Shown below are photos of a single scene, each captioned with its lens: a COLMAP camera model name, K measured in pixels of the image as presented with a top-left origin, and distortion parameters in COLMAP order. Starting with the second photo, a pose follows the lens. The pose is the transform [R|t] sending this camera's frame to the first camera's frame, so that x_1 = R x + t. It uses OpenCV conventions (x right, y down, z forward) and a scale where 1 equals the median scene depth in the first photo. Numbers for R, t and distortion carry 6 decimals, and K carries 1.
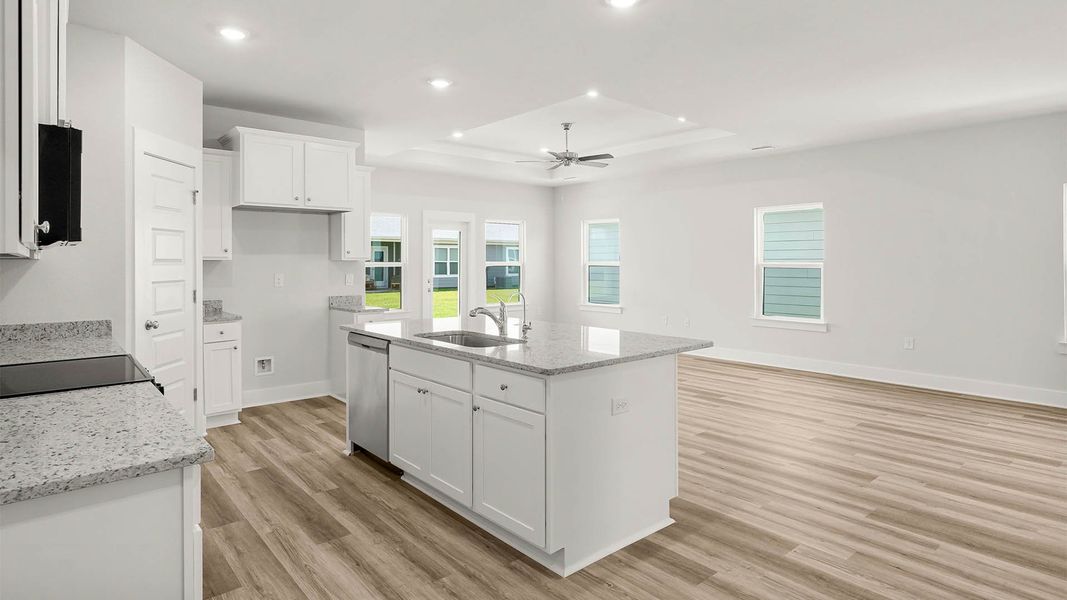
lens RADIAL K [[570.8, 0, 529.8], [0, 570.8, 265.2], [0, 0, 1]] dist [0.002326, 0.001604]
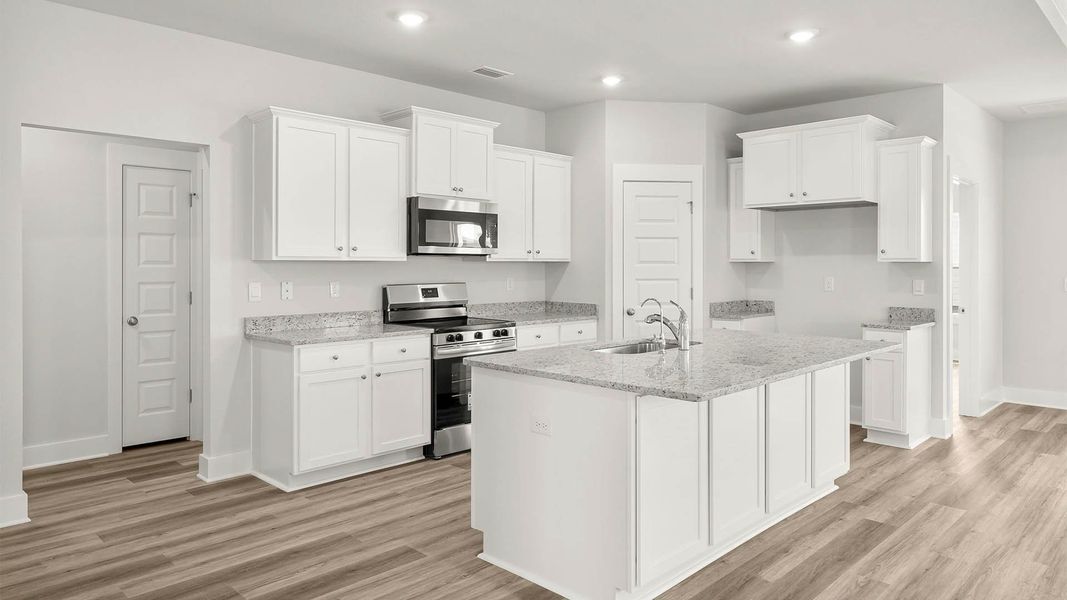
lens RADIAL K [[688.1, 0, 531.5], [0, 688.1, 275.4], [0, 0, 1]] dist [0.004010, -0.001111]
pose [[0.080570, 0.018625, -0.996575, 0.760260], [-0.006747, 0.999813, 0.018140, -0.004434], [0.996726, 0.005262, 0.080681, 0.559284]]
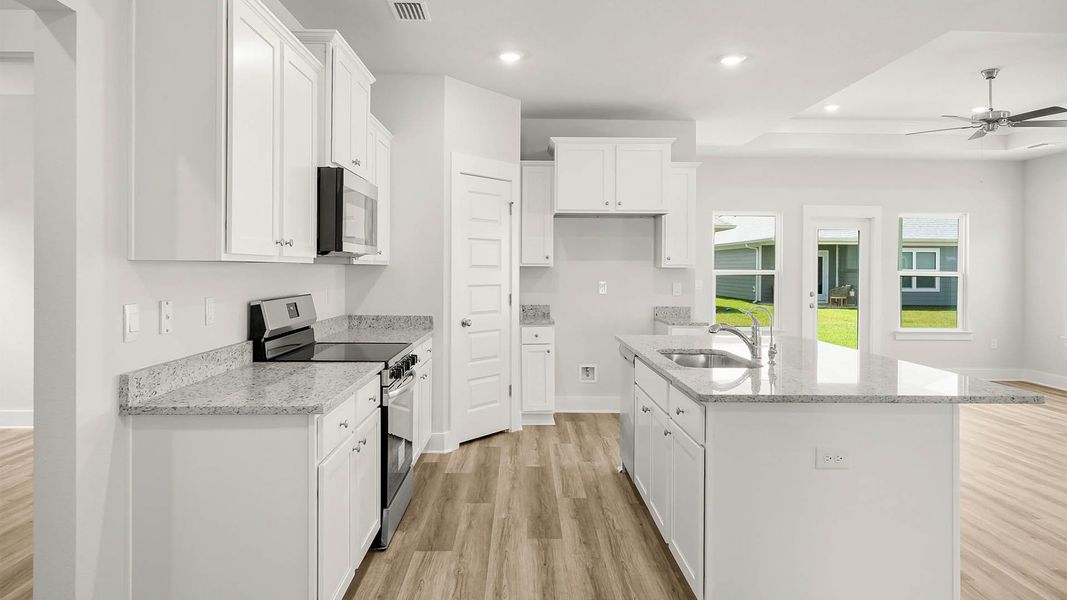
lens RADIAL K [[688.1, 0, 528.4], [0, 688.1, 275.2], [0, 0, 1]] dist [0.004010, -0.001111]
pose [[0.770574, 0.013500, -0.637208, 0.266574], [-0.011933, 0.999906, 0.006754, -0.001323], [0.637239, 0.002400, 0.770663, 0.016729]]
